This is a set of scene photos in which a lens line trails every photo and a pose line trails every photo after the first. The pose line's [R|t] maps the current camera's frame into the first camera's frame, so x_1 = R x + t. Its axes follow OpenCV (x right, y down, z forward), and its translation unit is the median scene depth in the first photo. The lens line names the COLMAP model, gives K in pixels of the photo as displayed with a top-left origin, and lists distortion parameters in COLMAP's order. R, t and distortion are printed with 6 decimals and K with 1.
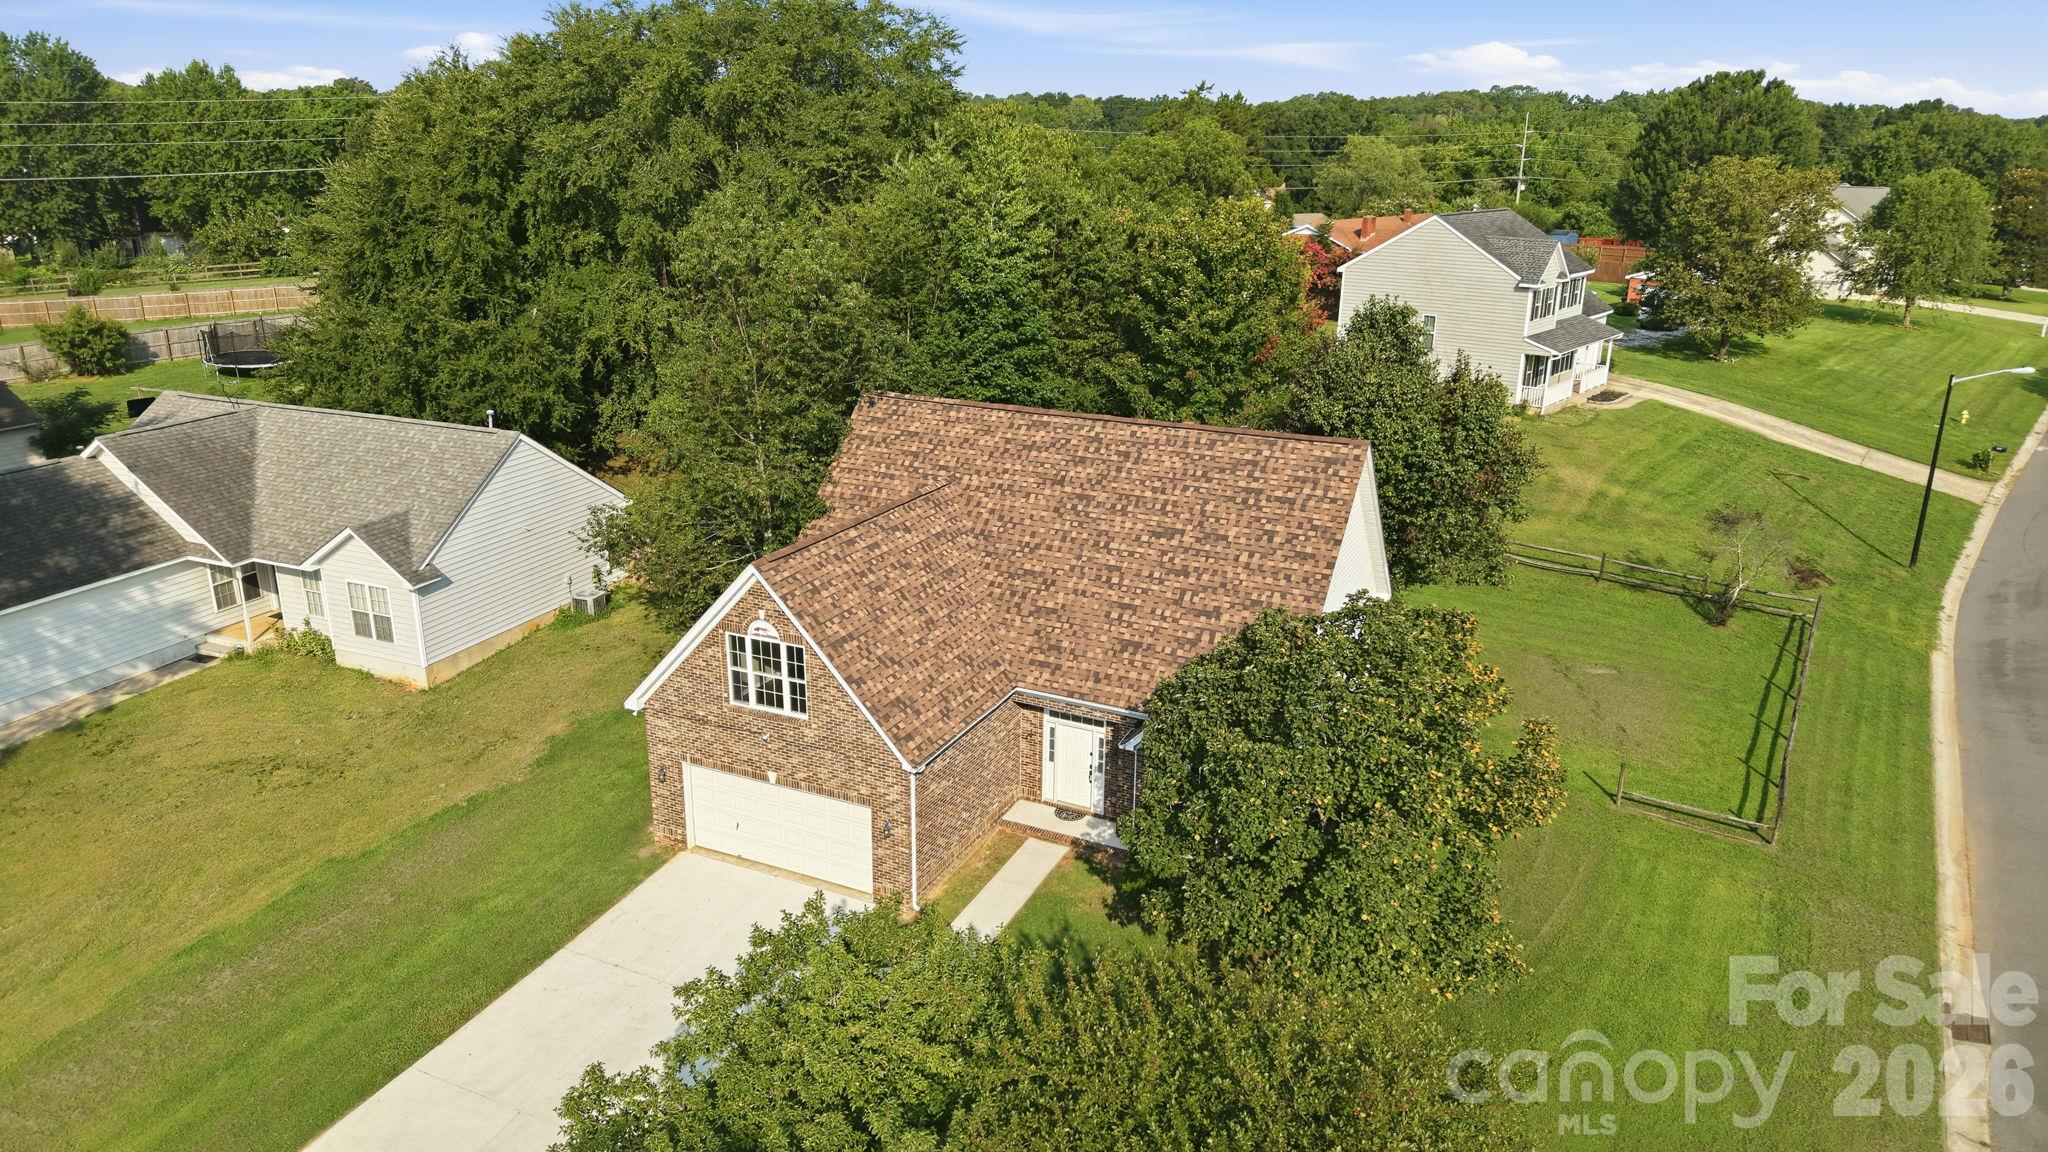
lens RADIAL K [[1355.9, 0, 1024.0], [0, 1355.9, 576.0], [0, 0, 1]] dist [0.064321, -0.083599]
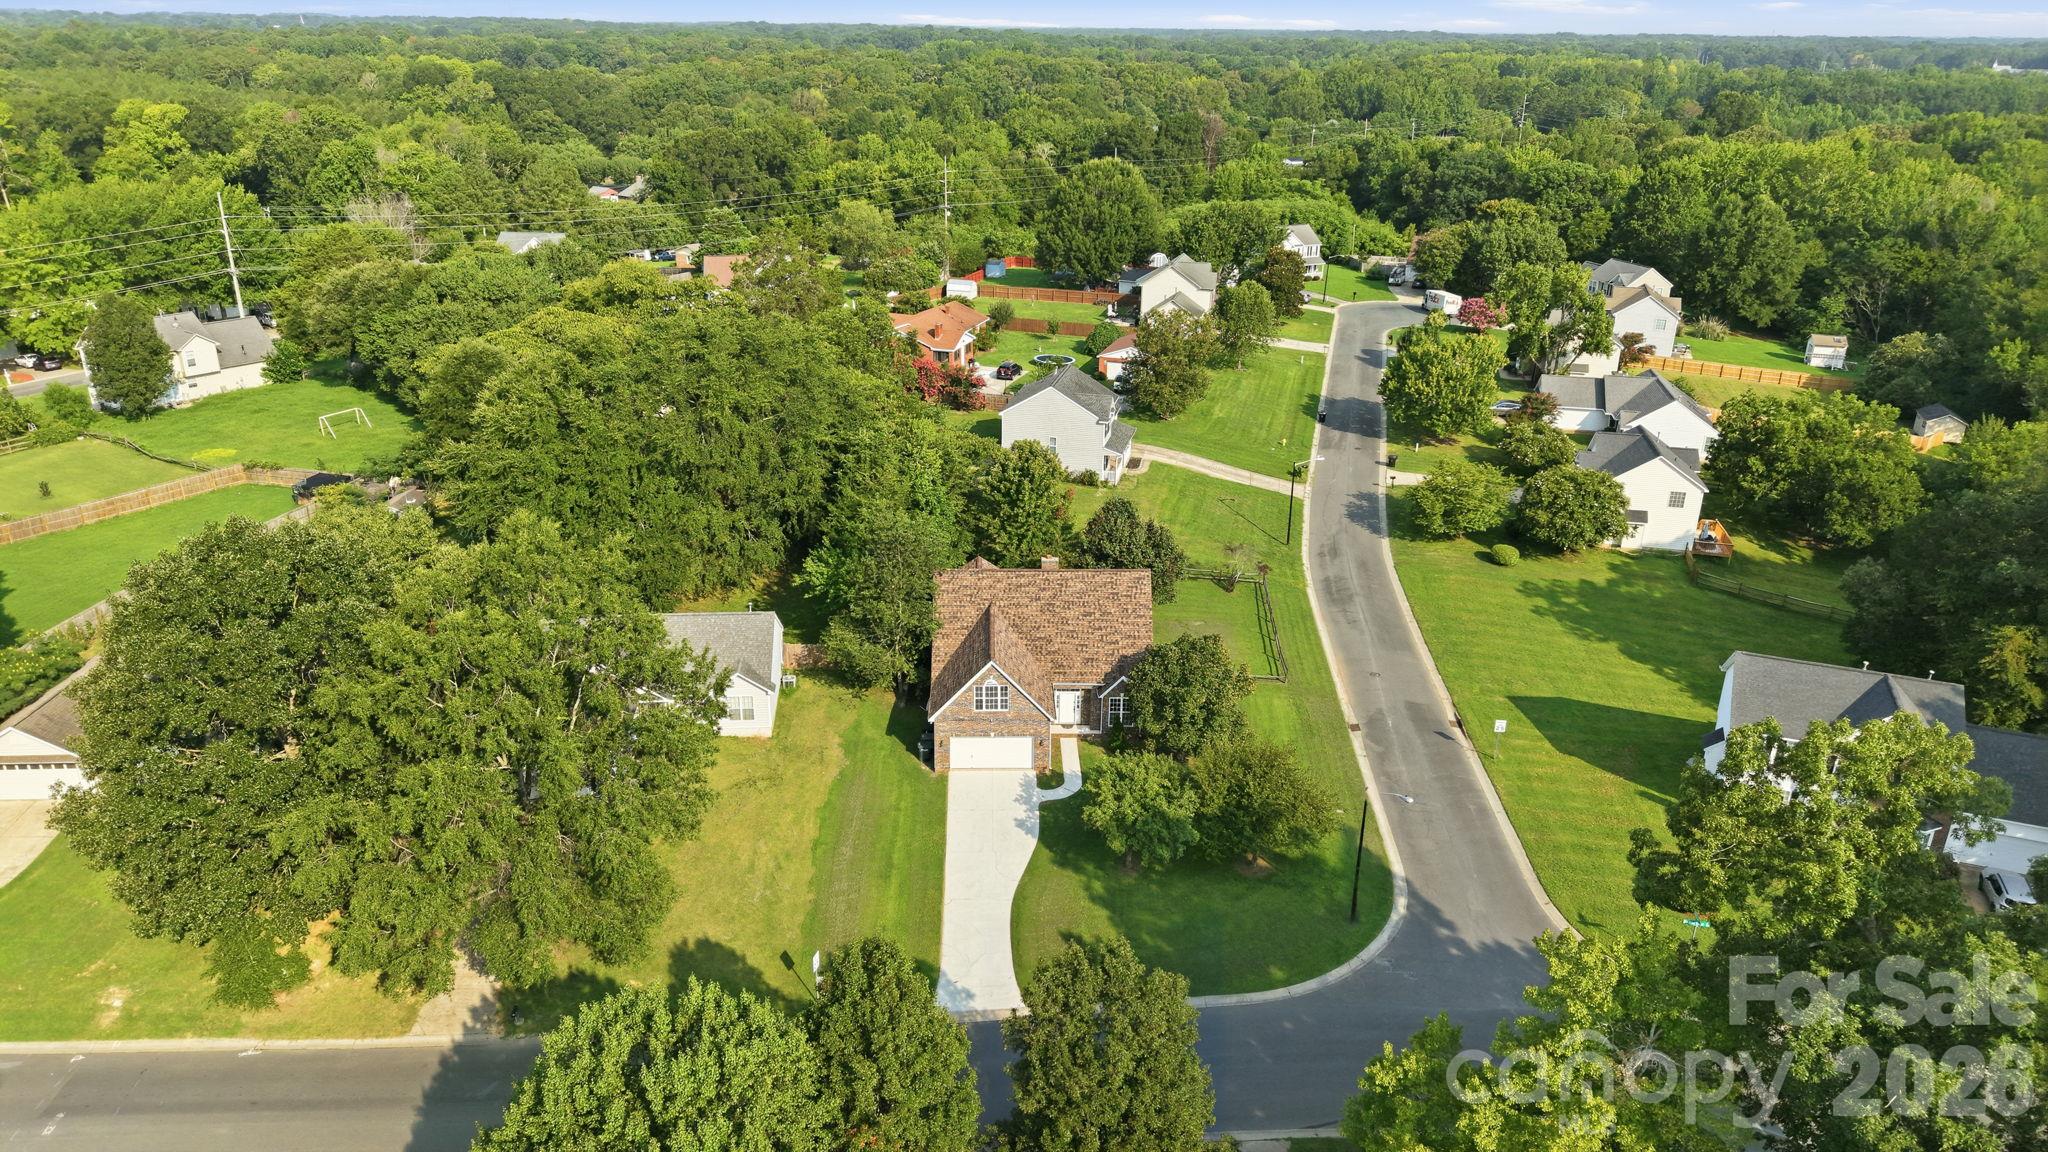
lens RADIAL K [[1355.9, 0, 1024.0], [0, 1355.9, 576.0], [0, 0, 1]] dist [0.064321, -0.083599]
pose [[0.891783, -0.168506, 0.419915, -0.932039], [0.140360, 0.985307, 0.097305, -0.321328], [-0.430142, -0.027835, 0.902332, -1.122747]]
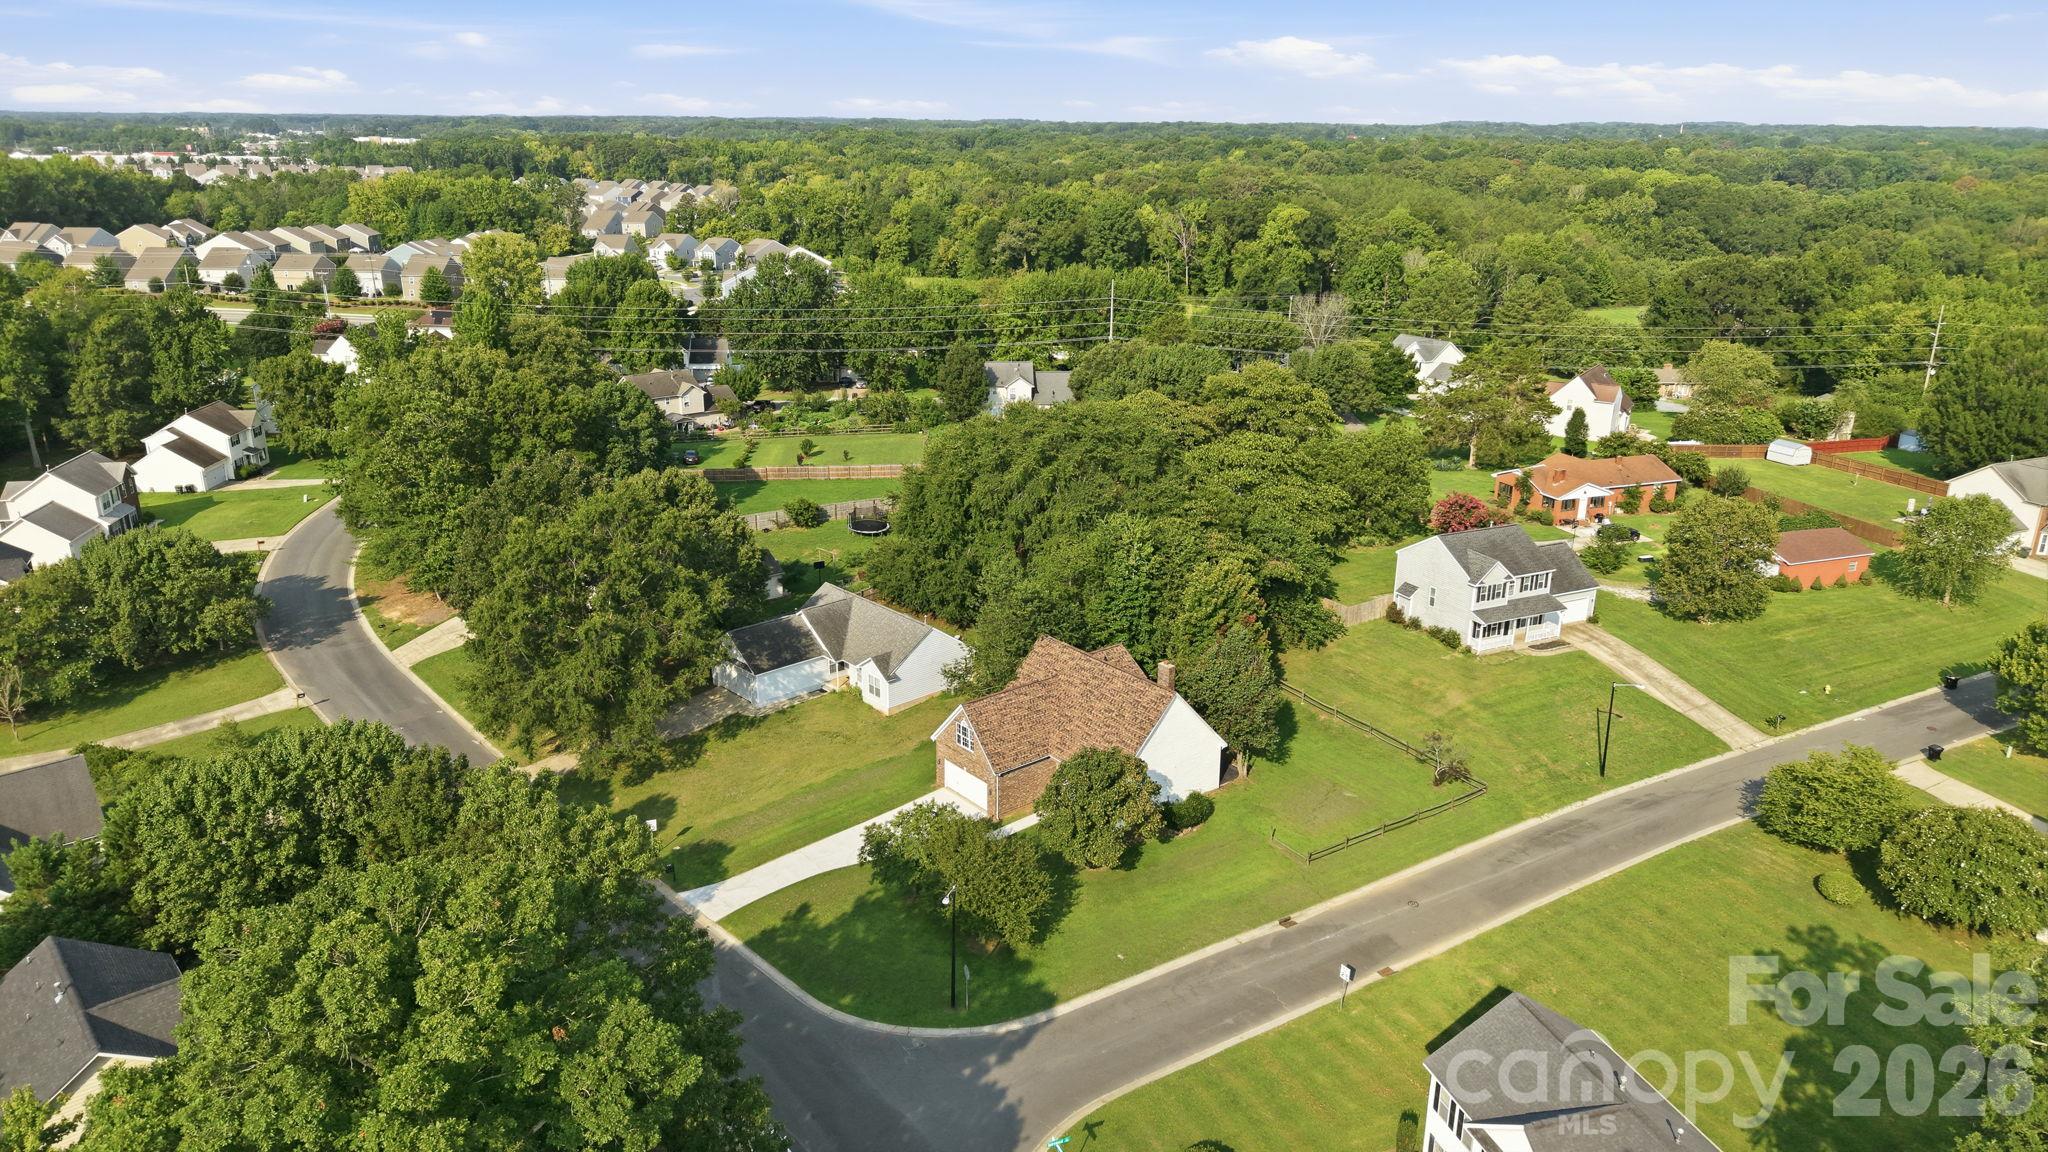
lens RADIAL K [[1355.9, 0, 1024.0], [0, 1355.9, 576.0], [0, 0, 1]] dist [0.064321, -0.083599]
pose [[0.905586, 0.130792, -0.403494, 0.897436], [-0.131527, 0.990971, 0.026028, -0.308856], [0.403255, 0.029500, 0.914612, -1.436056]]
